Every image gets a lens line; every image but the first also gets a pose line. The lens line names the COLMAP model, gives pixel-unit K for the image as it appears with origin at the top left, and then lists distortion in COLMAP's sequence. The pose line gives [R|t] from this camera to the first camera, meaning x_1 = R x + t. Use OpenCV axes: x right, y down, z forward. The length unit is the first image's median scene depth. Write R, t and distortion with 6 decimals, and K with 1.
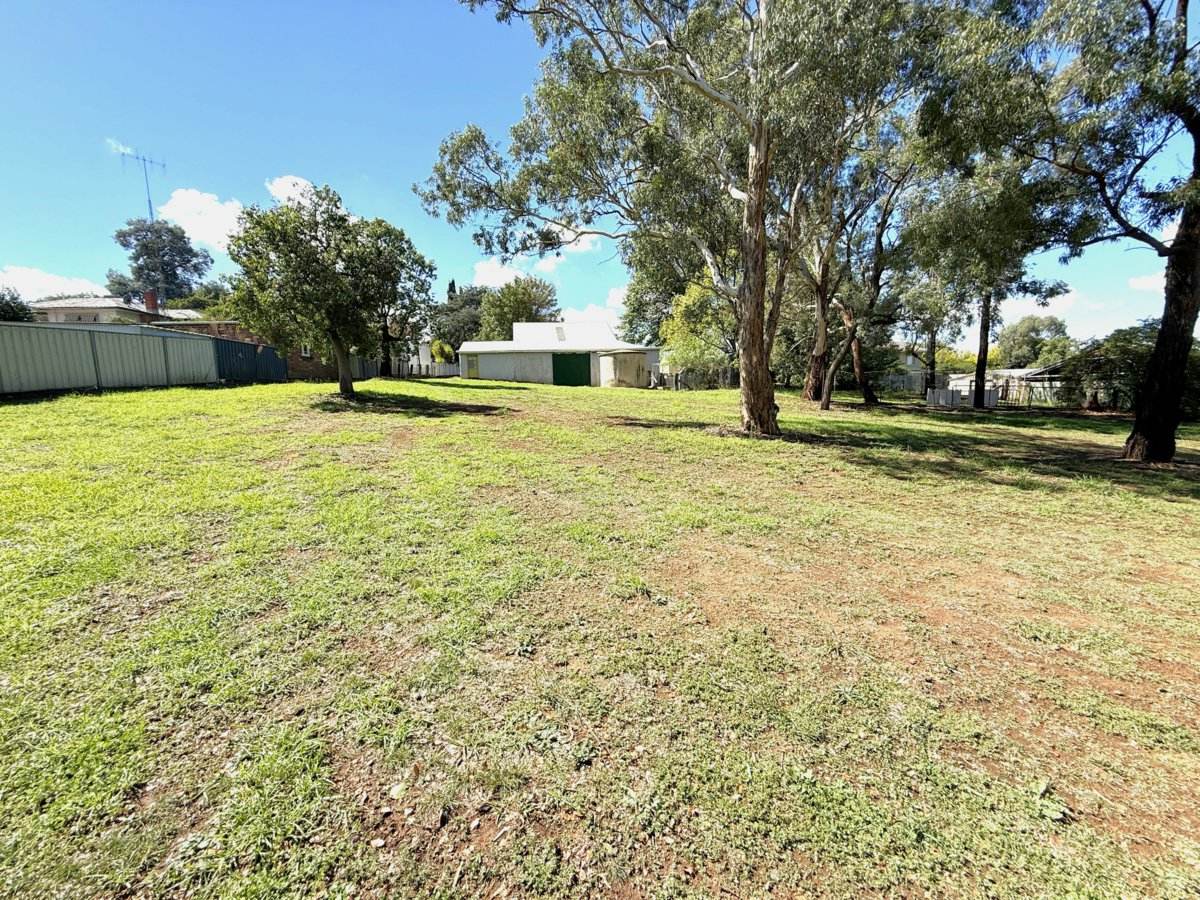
lens RADIAL K [[480.7, 0, 599.7], [0, 480.7, 451.6], [0, 0, 1]] dist [0.002301, 0.000116]
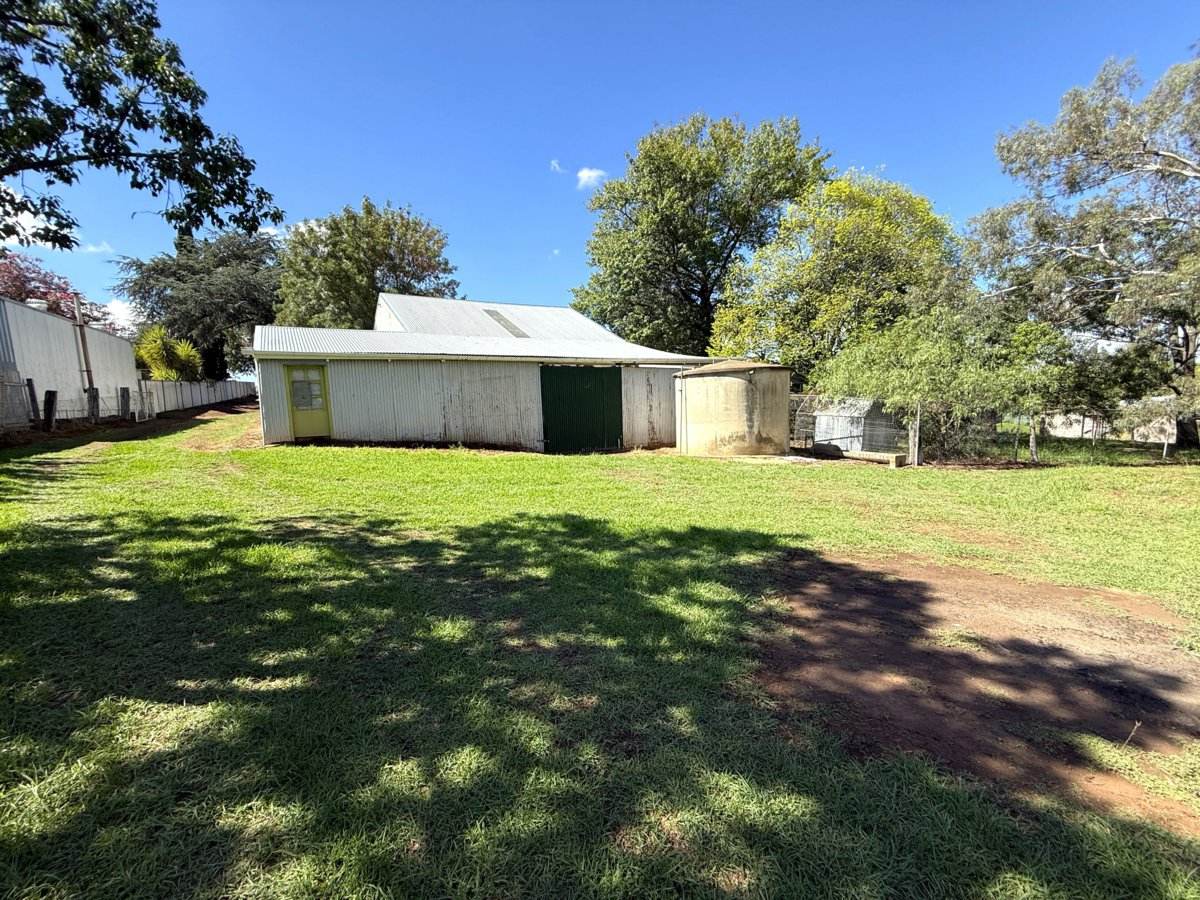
lens RADIAL K [[480.7, 0, 601.3], [0, 480.7, 447.3], [0, 0, 1]] dist [0.002301, 0.000116]
pose [[0.913524, -0.045299, 0.404254, -0.179134], [0.061262, 0.997766, -0.026633, -0.105630], [-0.402145, 0.049095, 0.914259, 0.530740]]
